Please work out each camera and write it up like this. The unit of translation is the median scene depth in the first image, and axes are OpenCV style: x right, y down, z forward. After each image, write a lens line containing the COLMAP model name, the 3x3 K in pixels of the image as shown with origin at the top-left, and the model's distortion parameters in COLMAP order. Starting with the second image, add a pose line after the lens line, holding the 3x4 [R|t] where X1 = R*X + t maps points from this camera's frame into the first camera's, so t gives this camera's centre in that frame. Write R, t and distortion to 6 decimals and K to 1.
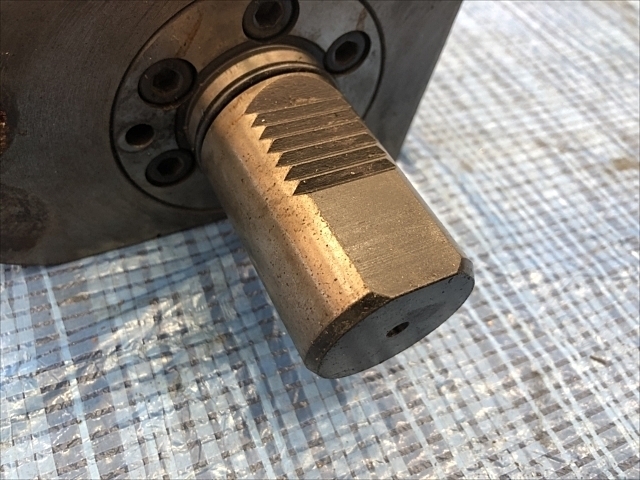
lens RADIAL K [[555.2, 0, 320.0], [0, 555.2, 240.0], [0, 0, 1]] dist [-0.010056, -0.003099]
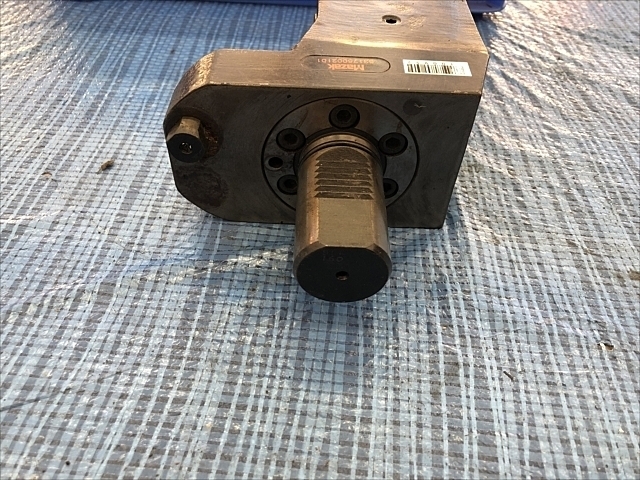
lens RADIAL K [[531.8, 0, 320.0], [0, 531.8, 240.0], [0, 0, 1]] dist [0.010713, 0.018276]
pose [[0.867401, 0.249568, -0.430501, 0.684411], [-0.315178, 0.945018, -0.087199, 0.186669], [0.385069, 0.211322, 0.898368, -0.592674]]
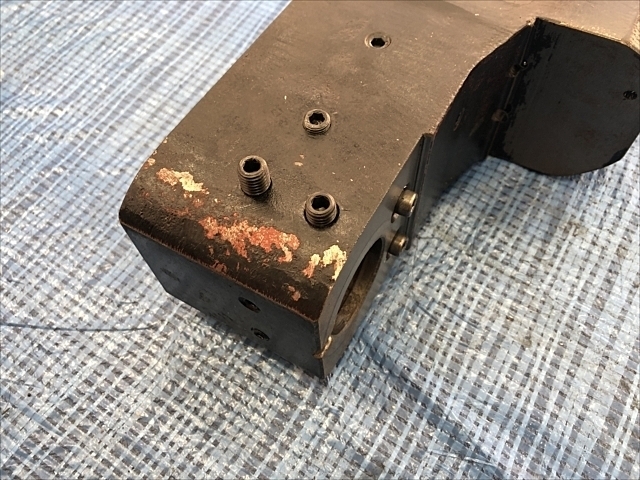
lens RADIAL K [[531.8, 0, 320.0], [0, 531.8, 240.0], [0, 0, 1]] dist [0.010713, 0.018276]
pose [[0.524599, 0.642425, -0.558647, 0.782080], [-0.558866, 0.754873, 0.343273, -0.647497], [0.642234, 0.132128, 0.755035, -0.237162]]
